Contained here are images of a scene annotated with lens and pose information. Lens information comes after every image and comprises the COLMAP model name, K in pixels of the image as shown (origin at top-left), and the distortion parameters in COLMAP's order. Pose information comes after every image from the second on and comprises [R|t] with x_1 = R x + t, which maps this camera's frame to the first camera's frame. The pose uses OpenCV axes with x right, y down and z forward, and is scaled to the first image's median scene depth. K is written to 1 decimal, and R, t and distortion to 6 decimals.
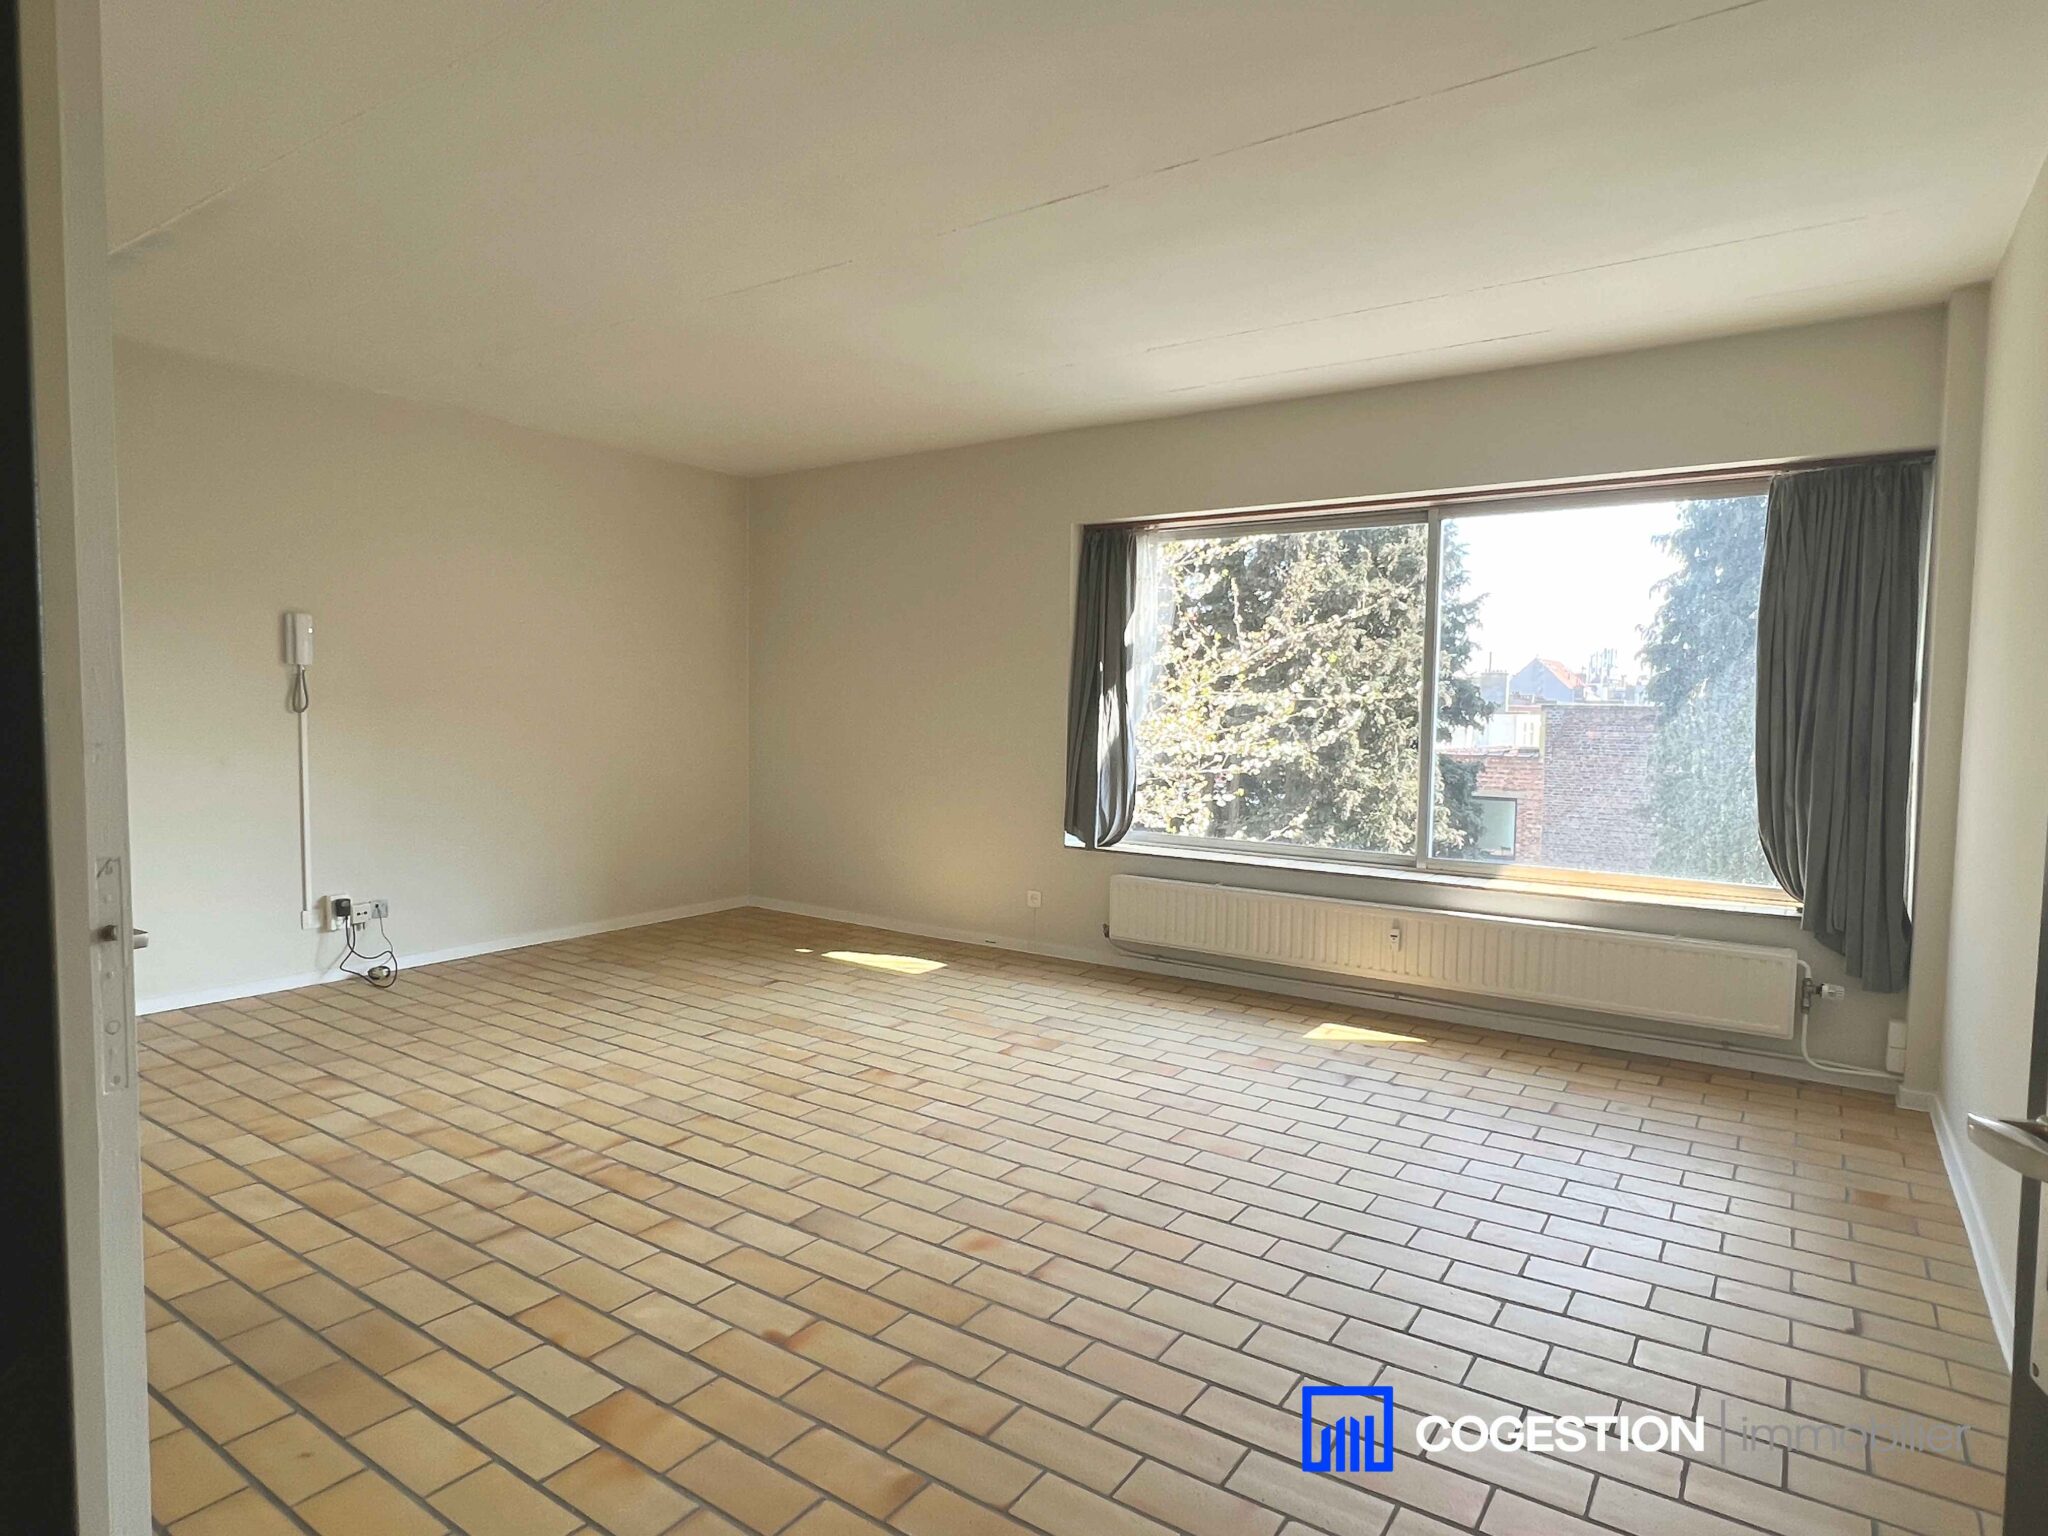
lens RADIAL K [[1149.9, 0, 1019.0], [0, 1149.9, 776.9], [0, 0, 1]] dist [-0.001526, -0.000751]
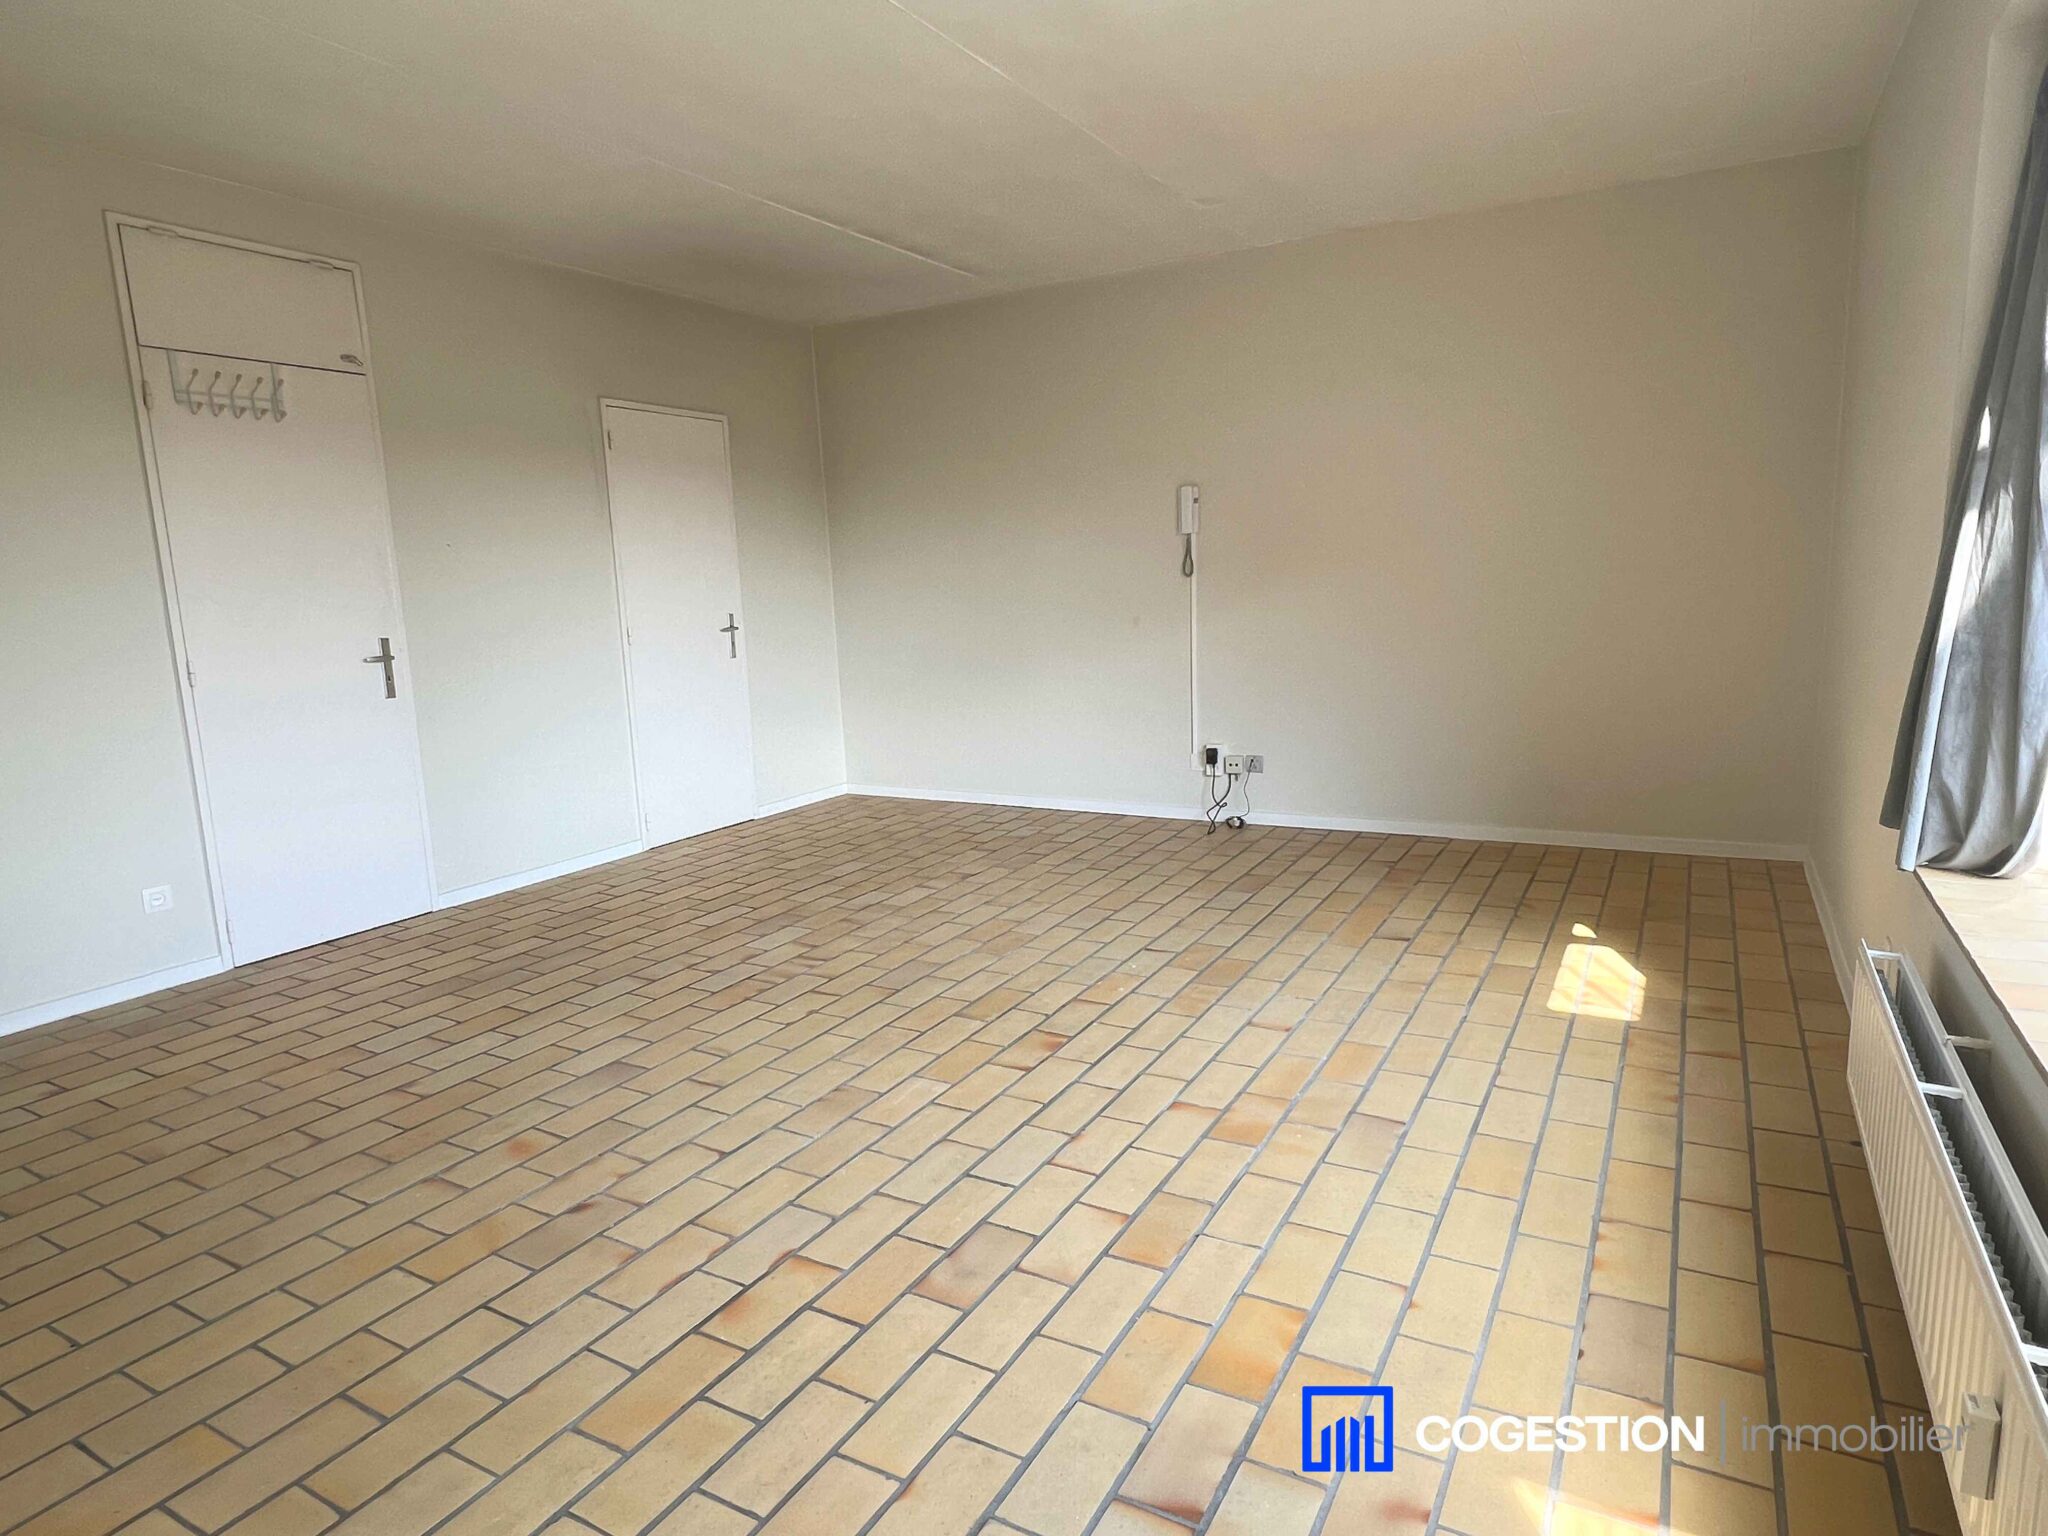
lens RADIAL K [[1169.9, 0, 1016.7], [0, 1169.9, 772.1], [0, 0, 1]] dist [-0.000662, -0.000268]
pose [[0.085373, 0.148232, -0.985261, 0.558338], [-0.021354, 0.988916, 0.146932, -0.034608], [0.996120, 0.008495, 0.087592, 0.805188]]
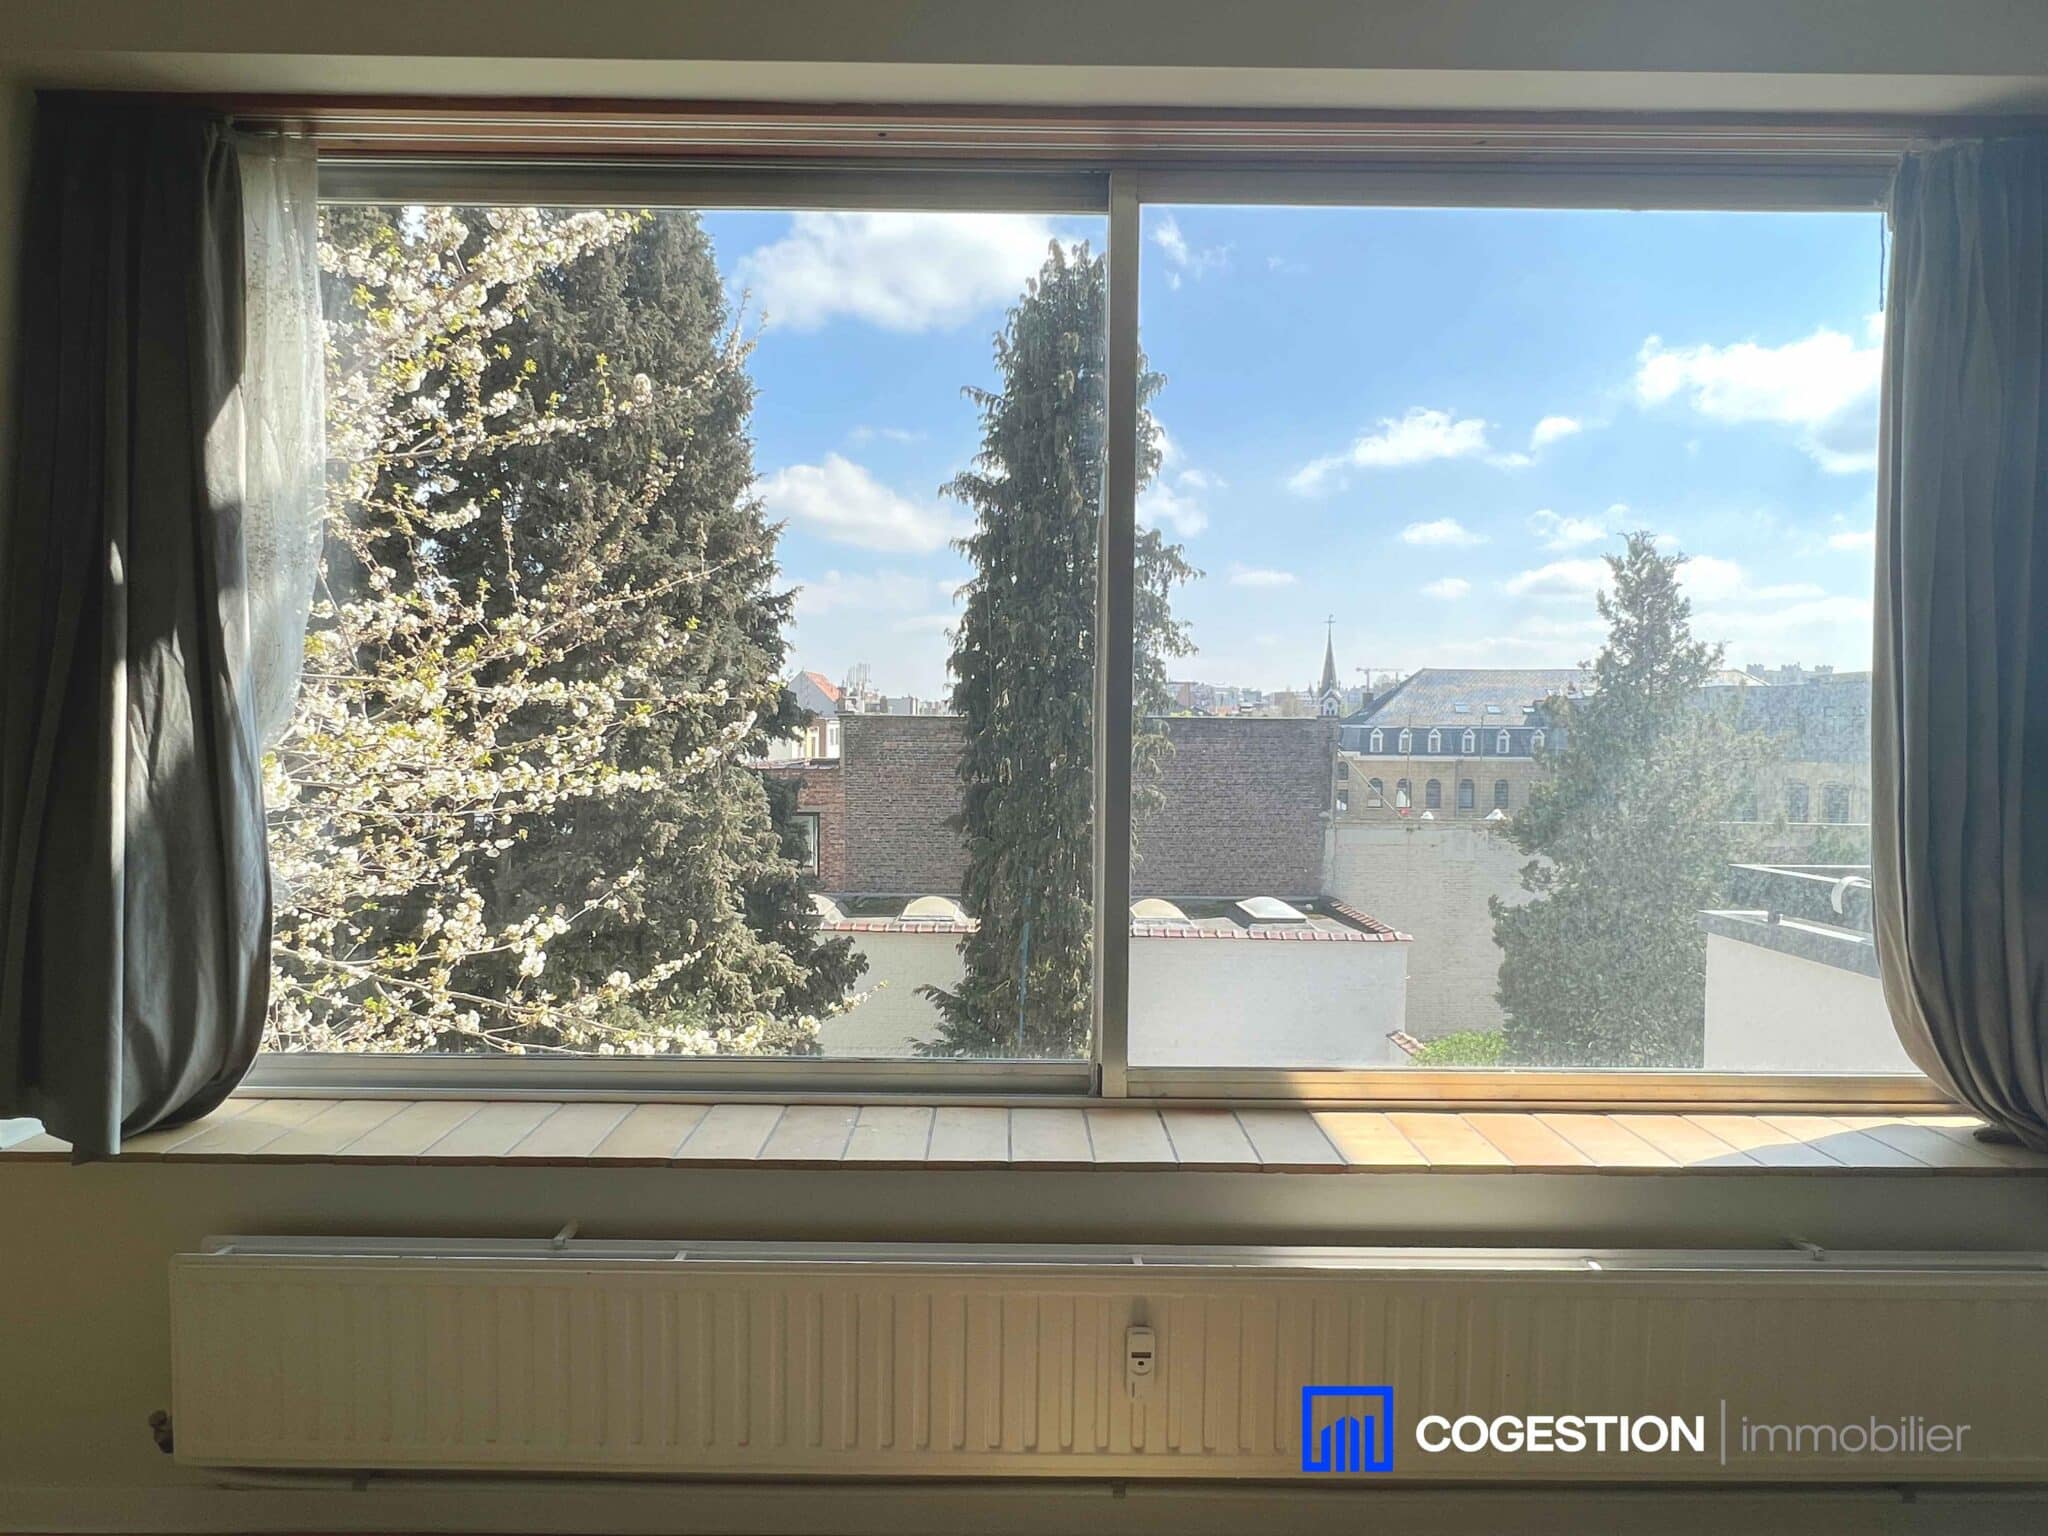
lens RADIAL K [[1185.9, 0, 1026.9], [0, 1185.9, 774.7], [0, 0, 1]] dist [0.004886, 0.000010]
pose [[0.818056, -0.030696, 0.574319, 0.108127], [0.038828, 0.999244, -0.001899, -0.033572], [-0.573827, 0.023853, 0.818629, 0.760443]]
